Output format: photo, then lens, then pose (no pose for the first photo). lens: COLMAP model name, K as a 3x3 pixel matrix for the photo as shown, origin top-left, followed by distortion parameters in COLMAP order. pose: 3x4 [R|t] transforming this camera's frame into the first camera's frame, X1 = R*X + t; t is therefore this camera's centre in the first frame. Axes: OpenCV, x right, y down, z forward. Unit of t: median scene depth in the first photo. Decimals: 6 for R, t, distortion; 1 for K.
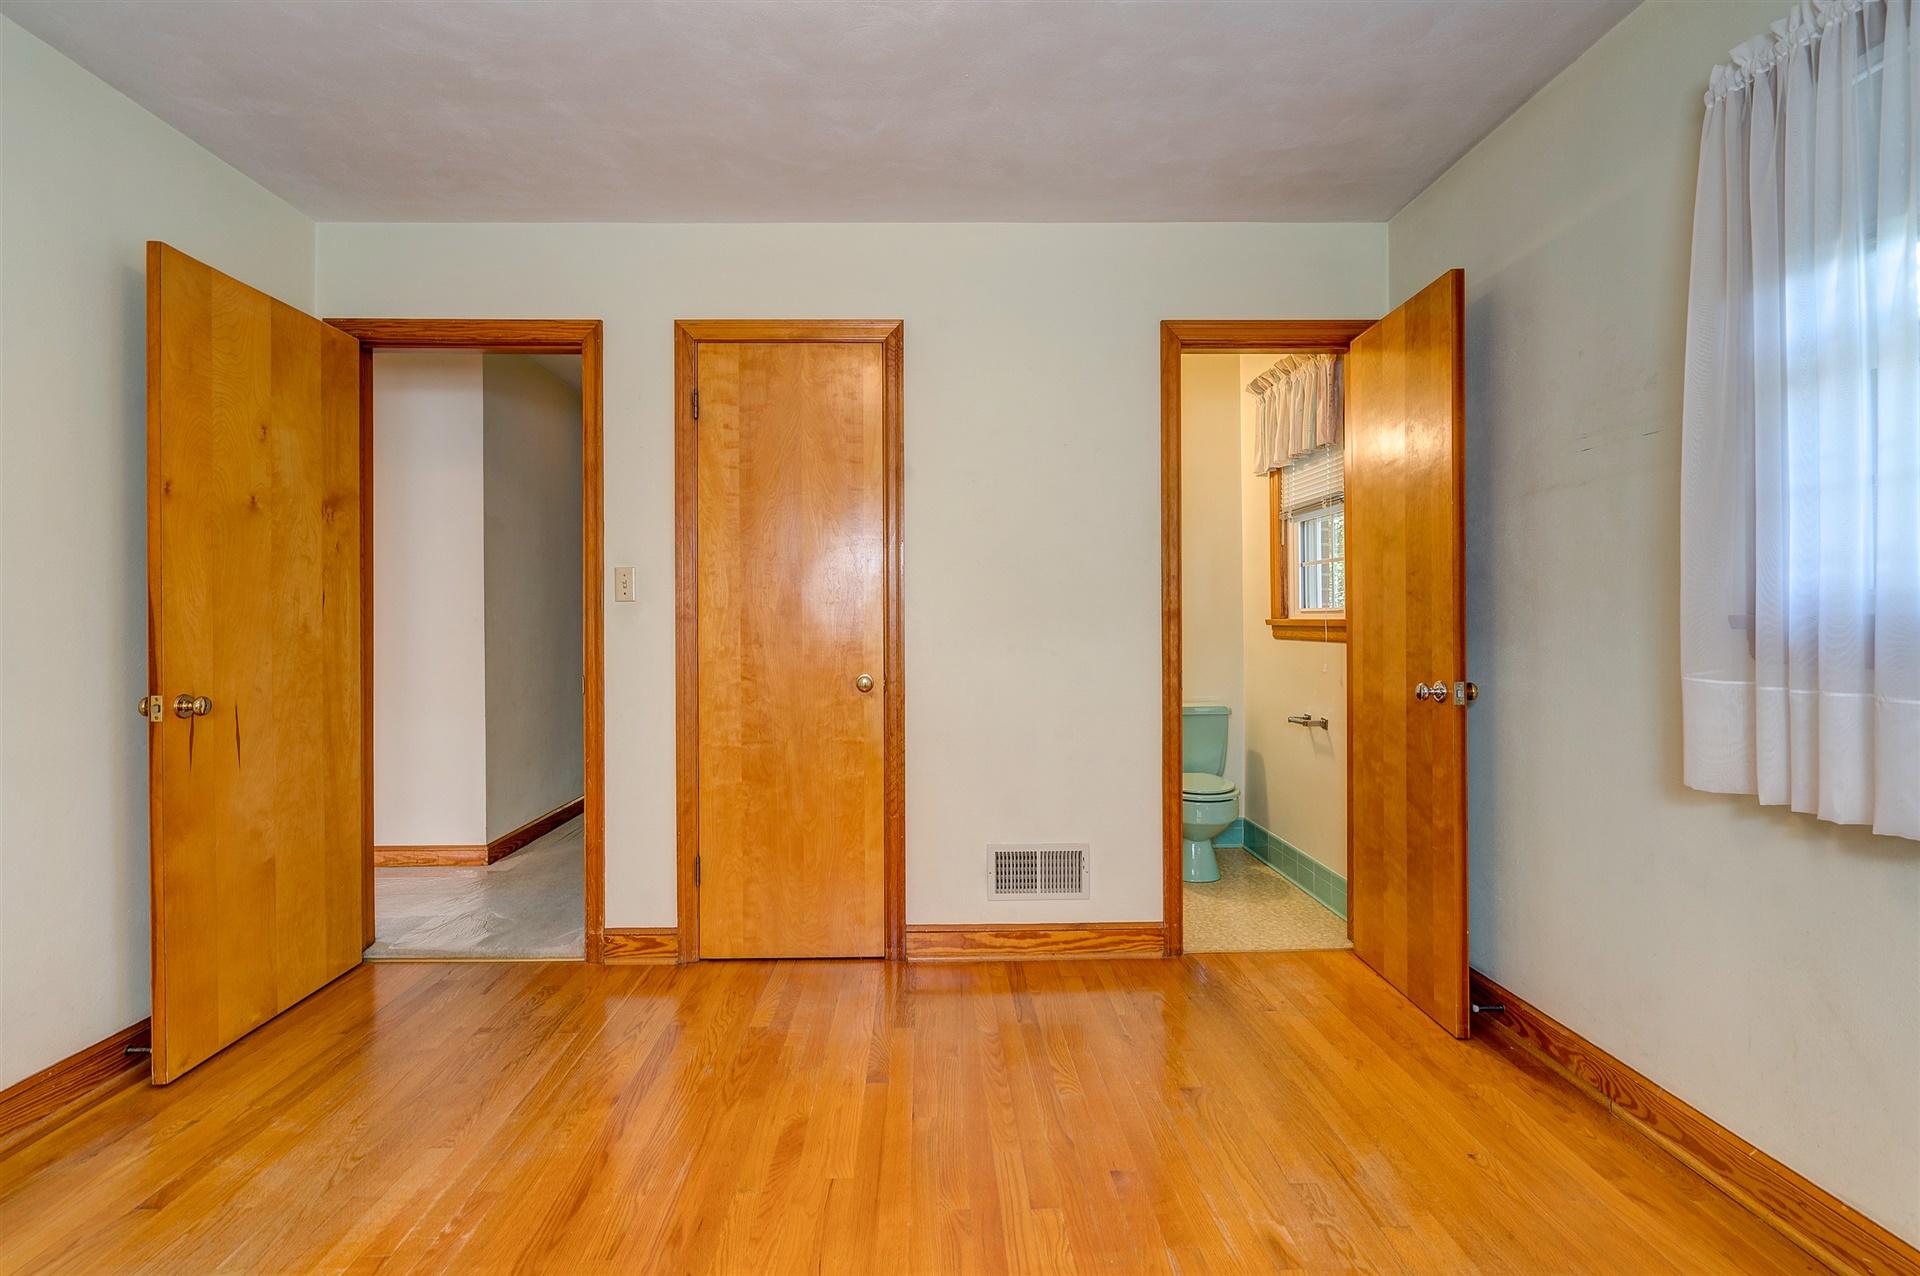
lens RADIAL K [[885.2, 0, 954.2], [0, 885.2, 629.0], [0, 0, 1]] dist [0.003404, -0.000526]
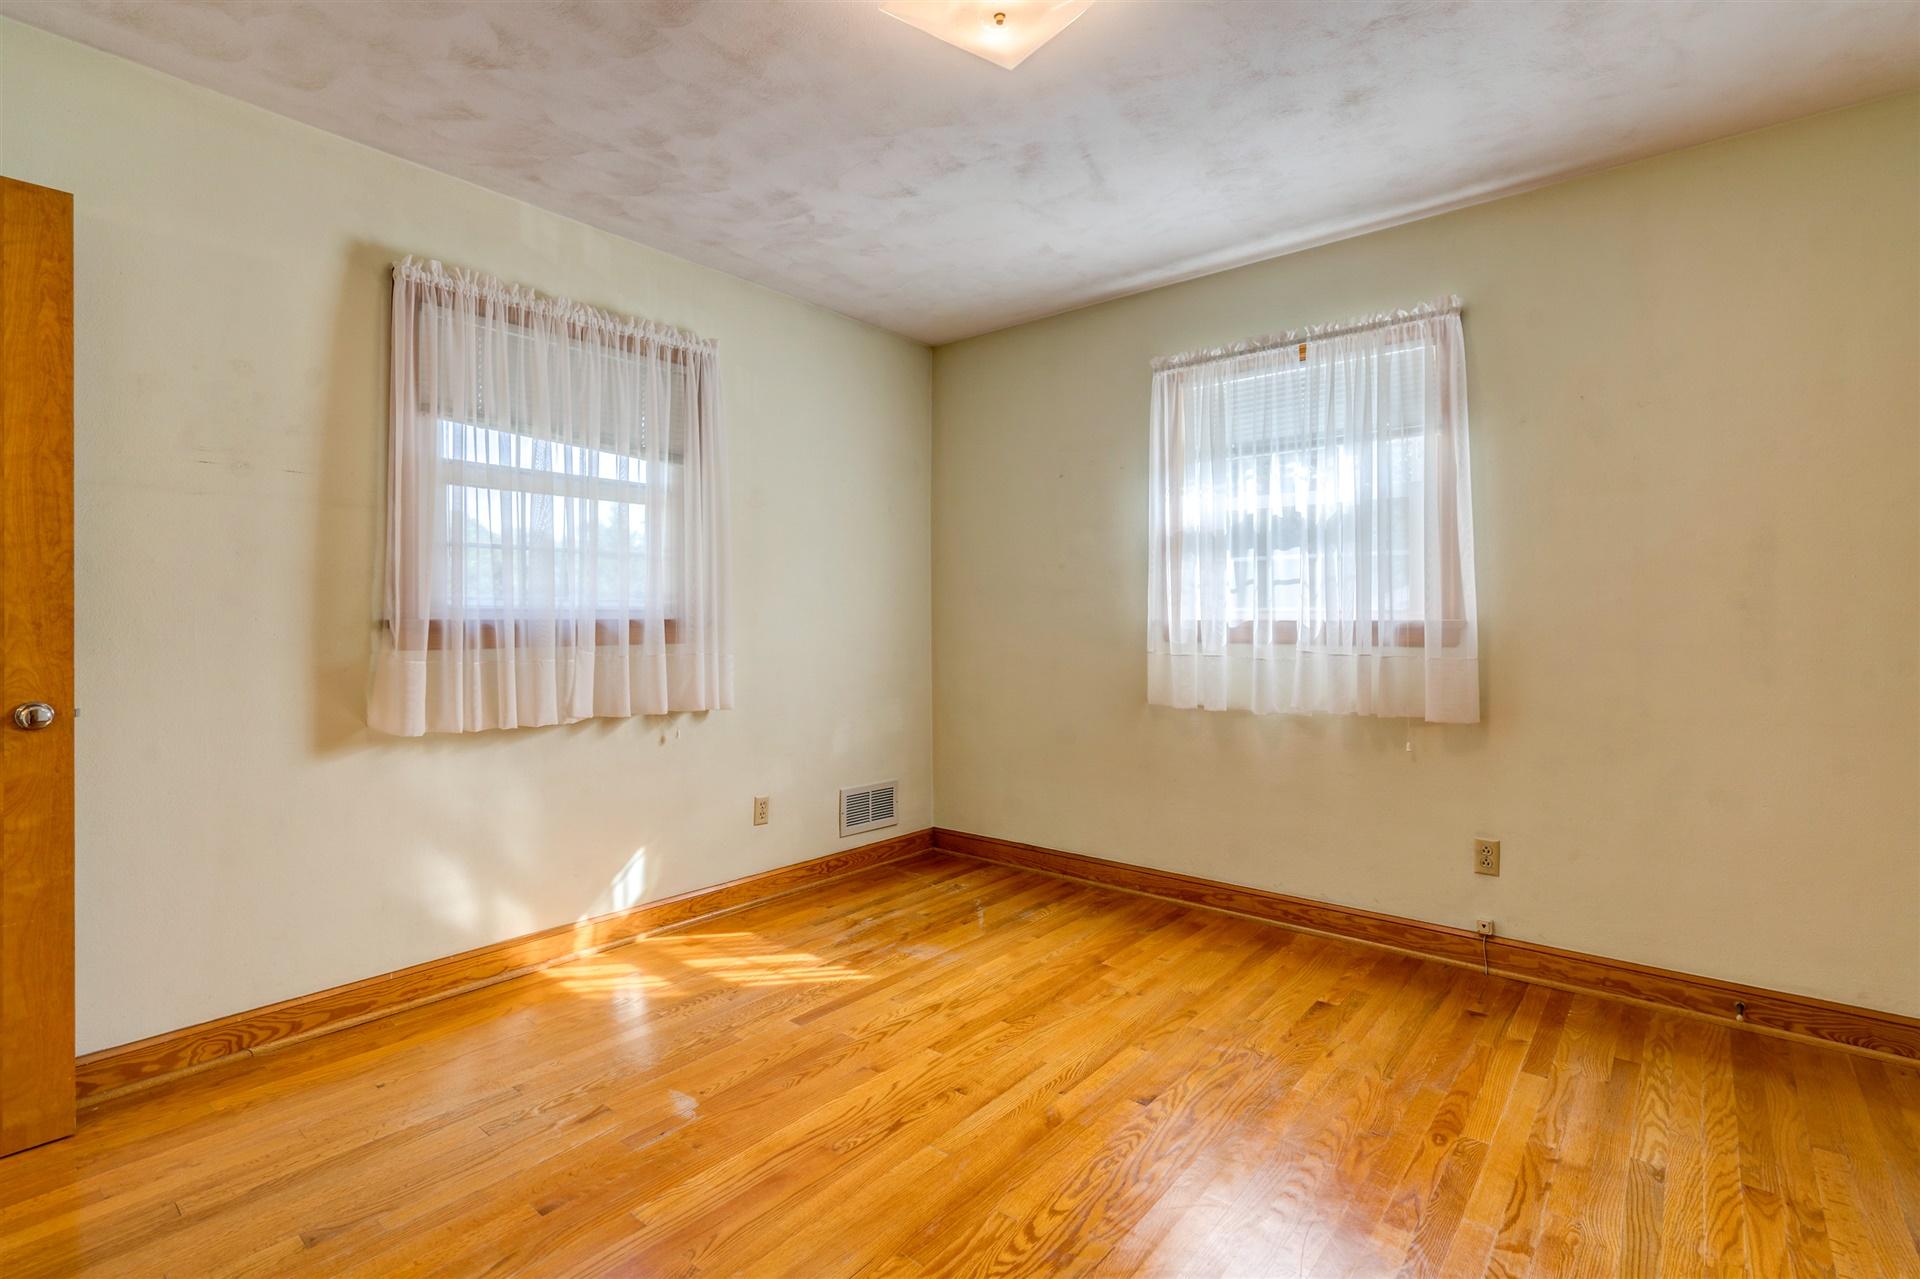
lens RADIAL K [[885.2, 0, 957.9], [0, 885.2, 629.2], [0, 0, 1]] dist [0.003404, -0.000526]
pose [[-0.754886, -0.004855, 0.655838, -0.689961], [0.005925, 0.999881, 0.014223, -0.010581], [-0.655830, 0.014623, -0.754767, 1.283351]]
